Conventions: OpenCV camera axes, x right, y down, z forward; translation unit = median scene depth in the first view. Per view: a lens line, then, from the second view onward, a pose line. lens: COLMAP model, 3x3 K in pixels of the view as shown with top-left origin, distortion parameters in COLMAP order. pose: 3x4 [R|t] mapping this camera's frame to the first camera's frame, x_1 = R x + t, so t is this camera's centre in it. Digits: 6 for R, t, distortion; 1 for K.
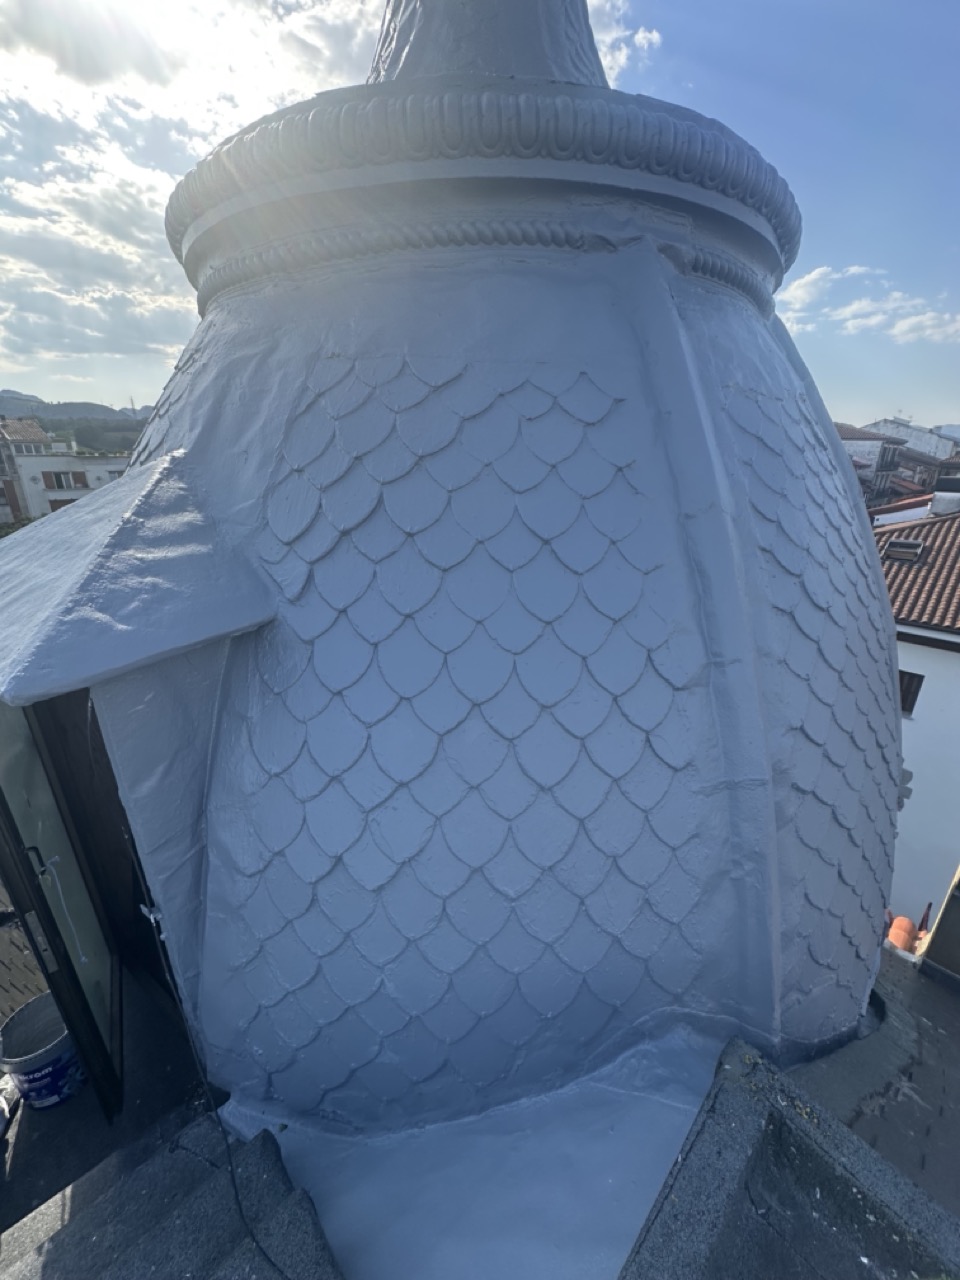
lens RADIAL K [[507.9, 0, 474.3], [0, 507.9, 641.8], [0, 0, 1]] dist [-0.016835, 0.014118]
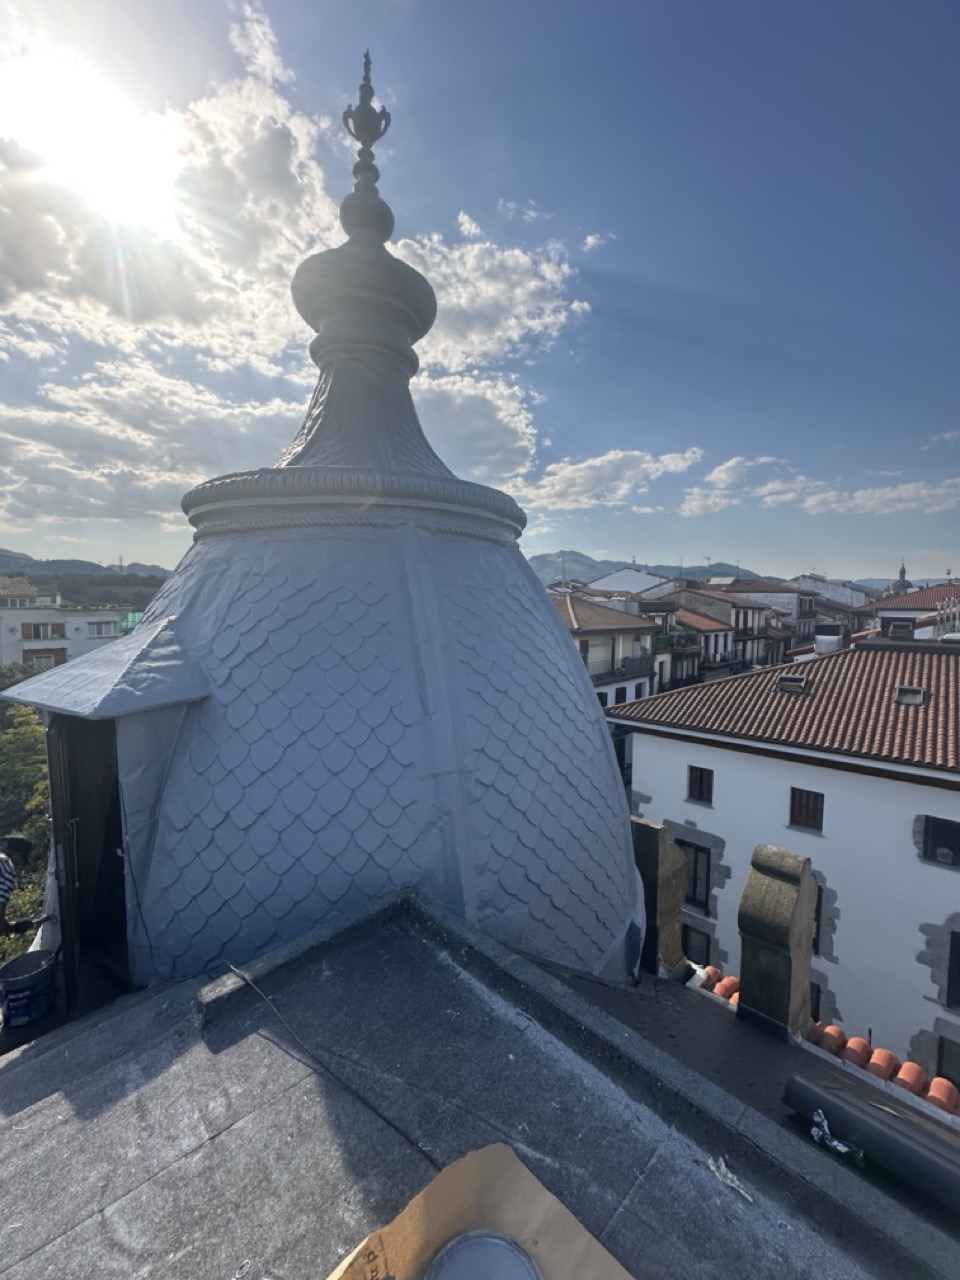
lens RADIAL K [[524.9, 0, 480.0], [0, 524.9, 640.0], [0, 0, 1]] dist [0.002098, -0.004961]
pose [[0.998975, -0.009167, 0.044320, 0.580590], [0.021397, 0.958573, -0.284041, 0.352585], [-0.039880, 0.284698, 0.957787, -1.096338]]
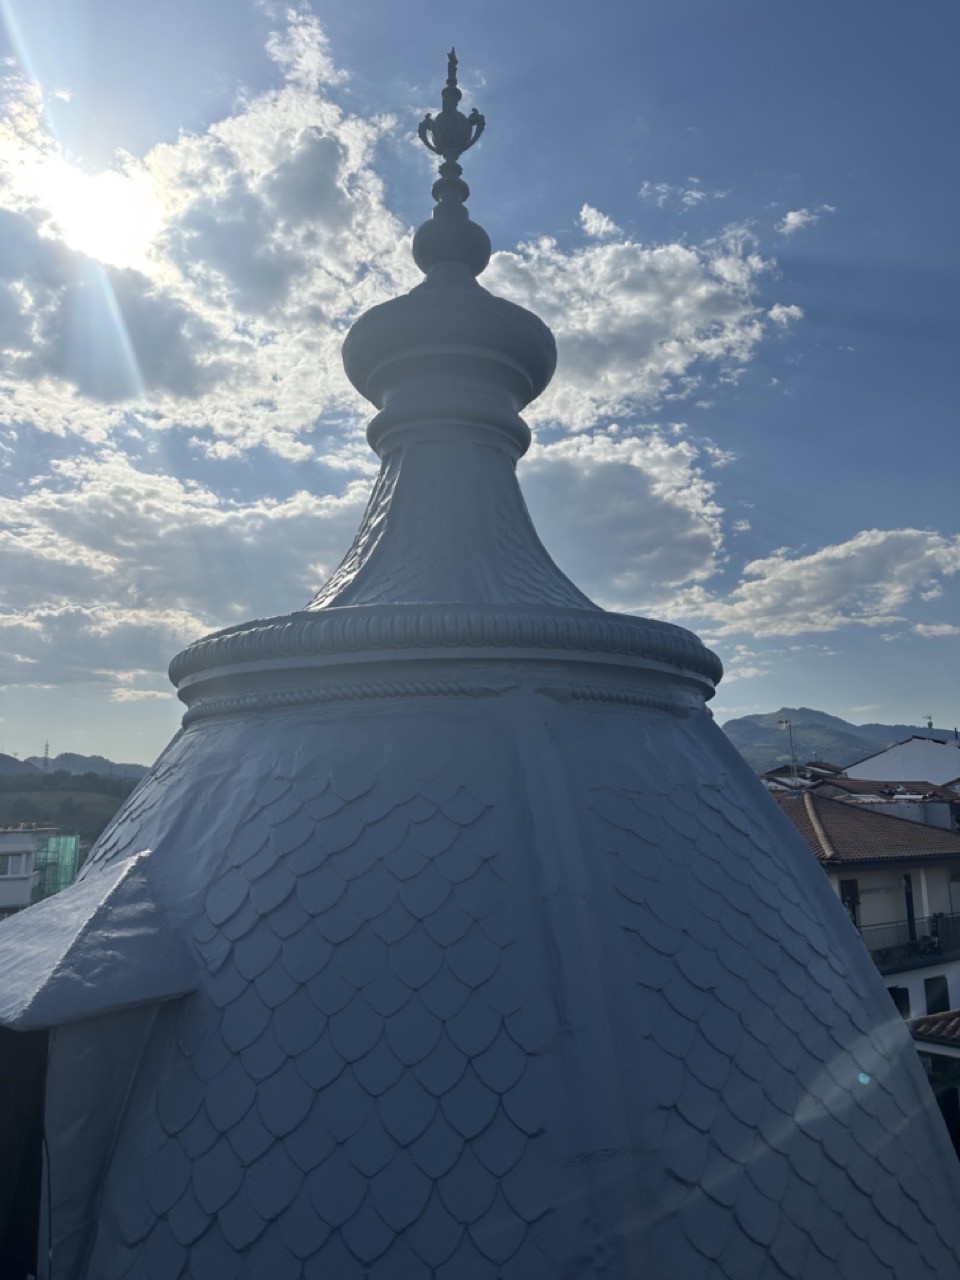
lens RADIAL K [[922.2, 0, 480.0], [0, 922.2, 640.0], [0, 0, 1]] dist [0.113272, -0.191014]
pose [[0.992386, -0.043567, -0.115204, 0.543939], [-0.021930, 0.857902, -0.513344, 0.355234], [0.121198, 0.511962, 0.850415, -1.188186]]
